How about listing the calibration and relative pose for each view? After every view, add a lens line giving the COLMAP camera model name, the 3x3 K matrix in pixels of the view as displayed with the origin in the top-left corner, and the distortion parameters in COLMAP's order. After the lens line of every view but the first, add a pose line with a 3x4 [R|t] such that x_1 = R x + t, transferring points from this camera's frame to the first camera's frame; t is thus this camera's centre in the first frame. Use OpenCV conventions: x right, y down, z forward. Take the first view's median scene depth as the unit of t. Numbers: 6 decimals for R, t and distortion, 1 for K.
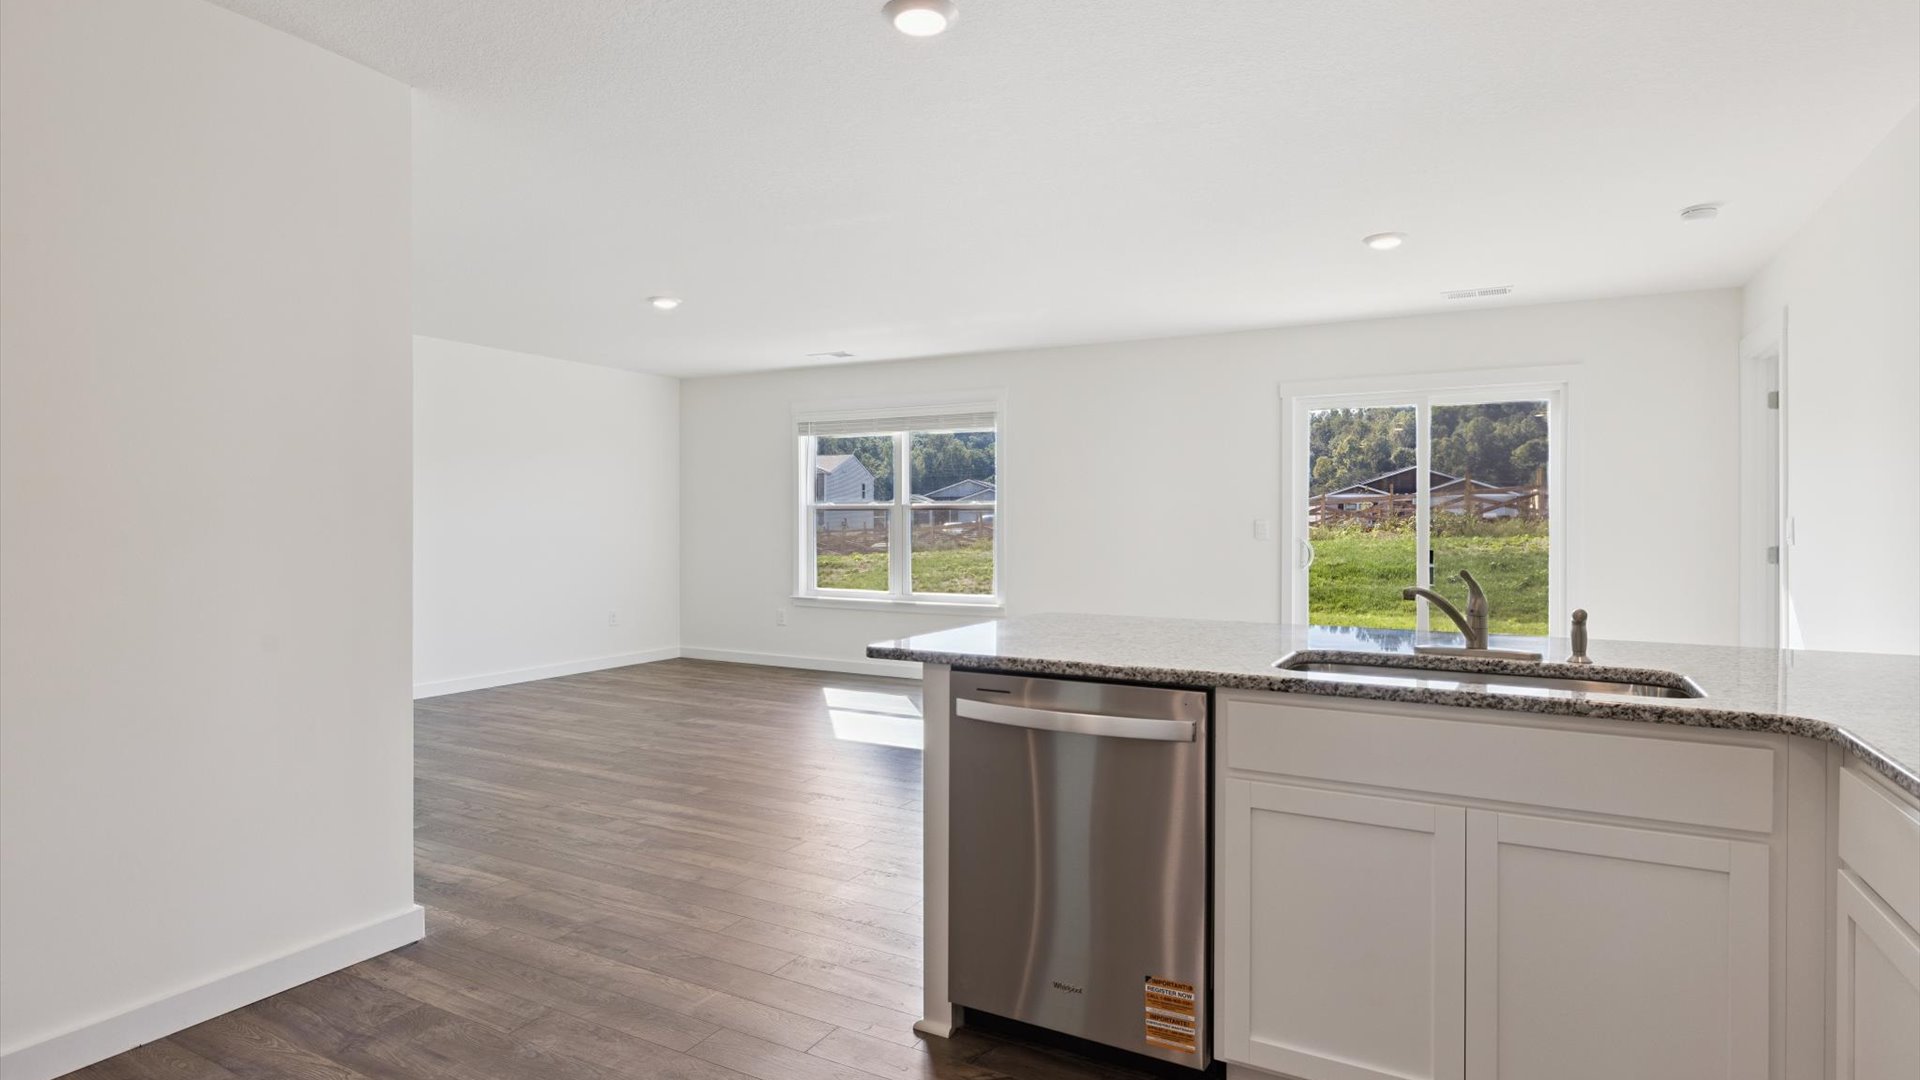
lens RADIAL K [[999.3, 0, 947.7], [0, 999.3, 534.2], [0, 0, 1]] dist [-0.008252, -0.002012]
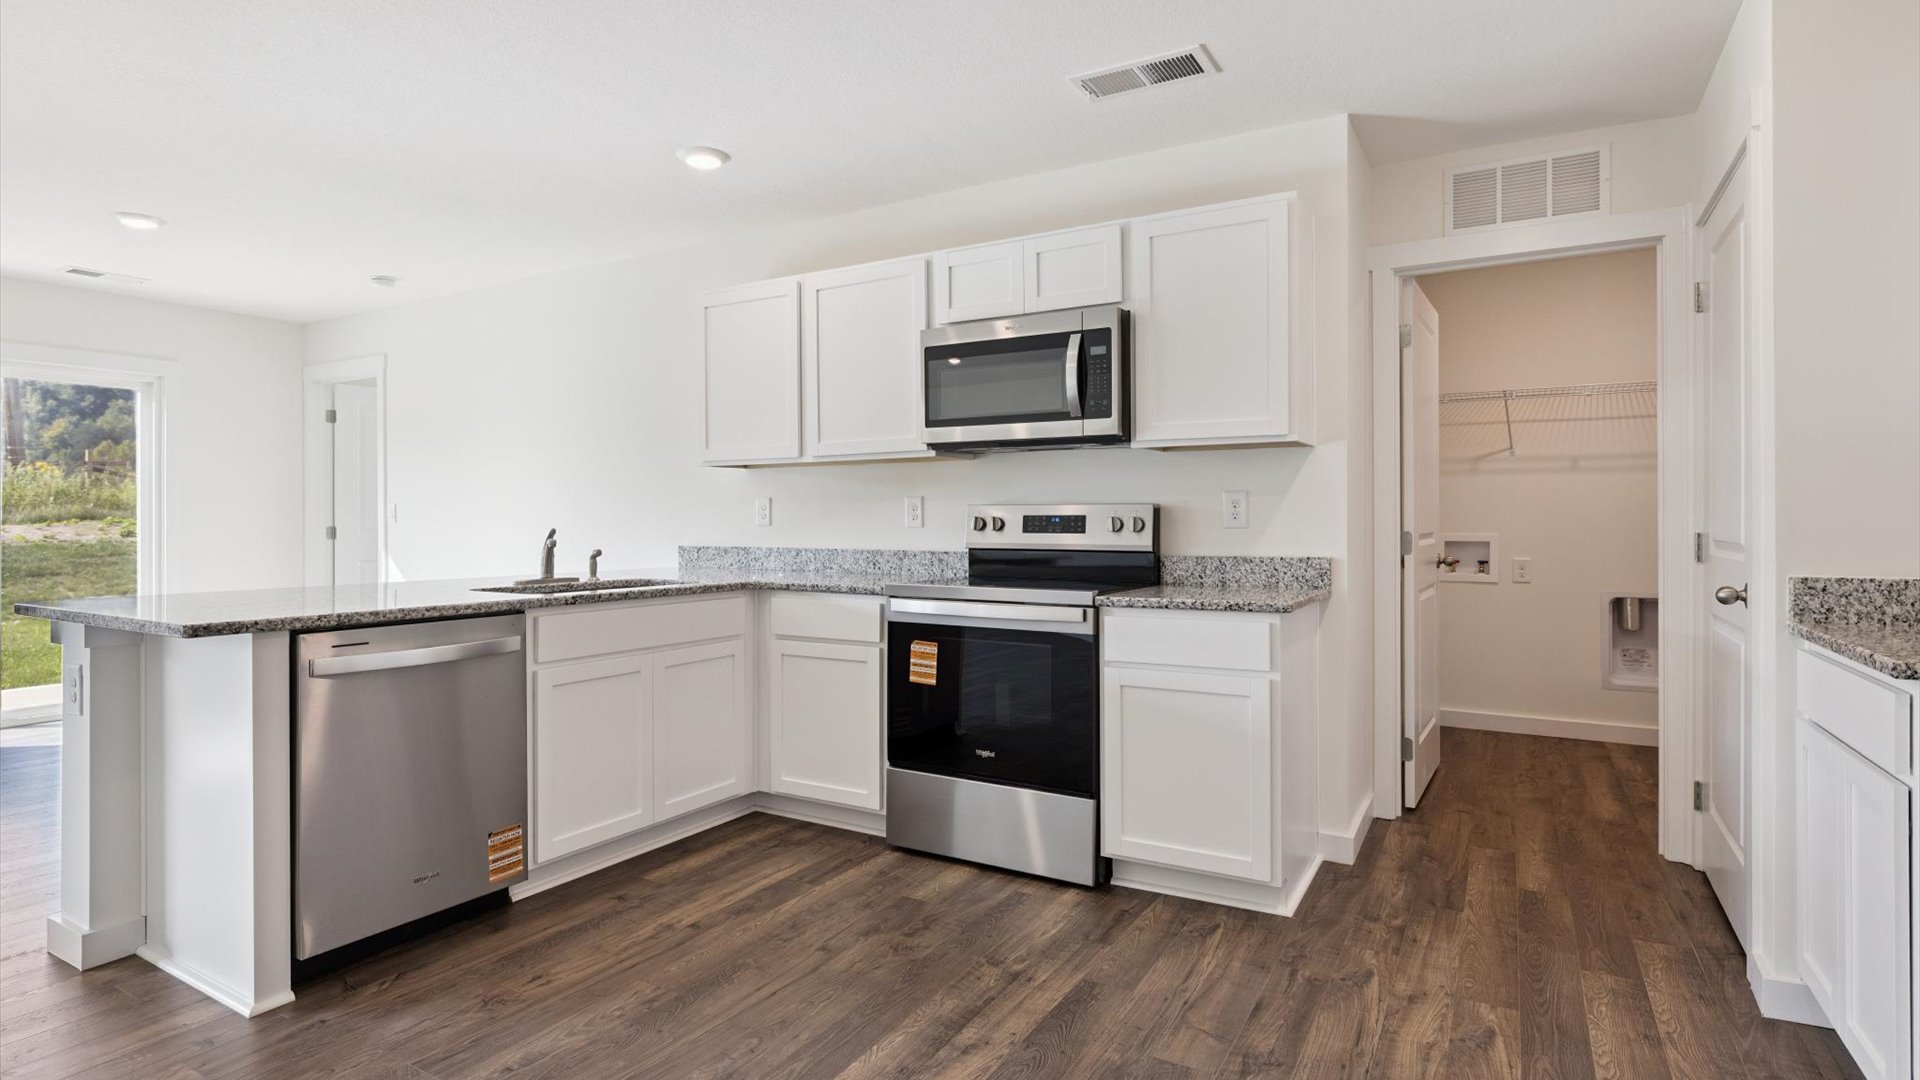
lens RADIAL K [[999.3, 0, 943.6], [0, 999.3, 535.6], [0, 0, 1]] dist [-0.008252, -0.002012]
pose [[0.022591, -0.015618, 0.999623, -0.295568], [0.012252, 0.999807, 0.015344, 0.008422], [-0.999670, 0.011901, 0.022778, 0.094800]]
